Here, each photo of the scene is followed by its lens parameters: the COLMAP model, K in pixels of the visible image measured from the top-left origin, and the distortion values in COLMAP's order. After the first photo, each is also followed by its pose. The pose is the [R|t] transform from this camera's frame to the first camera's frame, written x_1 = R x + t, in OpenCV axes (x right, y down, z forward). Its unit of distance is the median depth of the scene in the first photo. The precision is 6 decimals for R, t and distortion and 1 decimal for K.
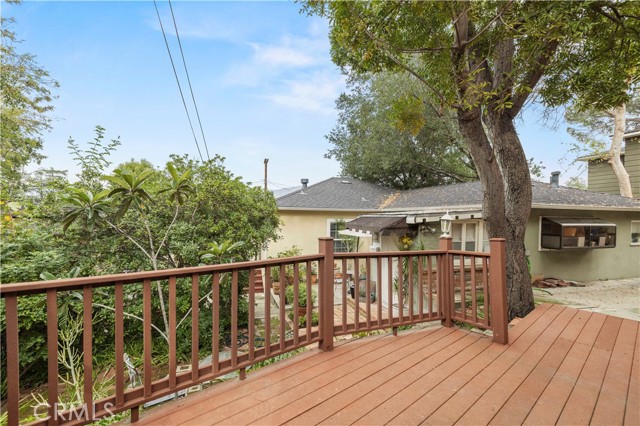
lens RADIAL K [[277.2, 0, 338.3], [0, 277.2, 223.3], [0, 0, 1]] dist [0.003919, 0.000488]
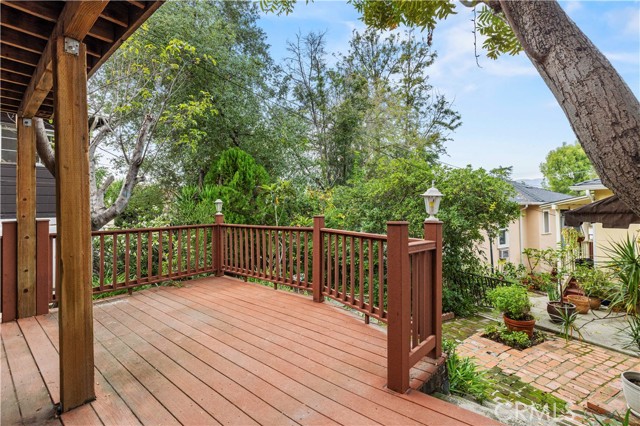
lens RADIAL K [[300.9, 0, 320.5], [0, 300.9, 214.0], [0, 0, 1]] dist [-0.000533, -0.000105]
pose [[0.138770, -0.000789, -0.990324, 1.066145], [-0.001124, 0.999999, -0.000955, 0.033251], [0.990324, 0.001246, 0.138769, 0.635282]]
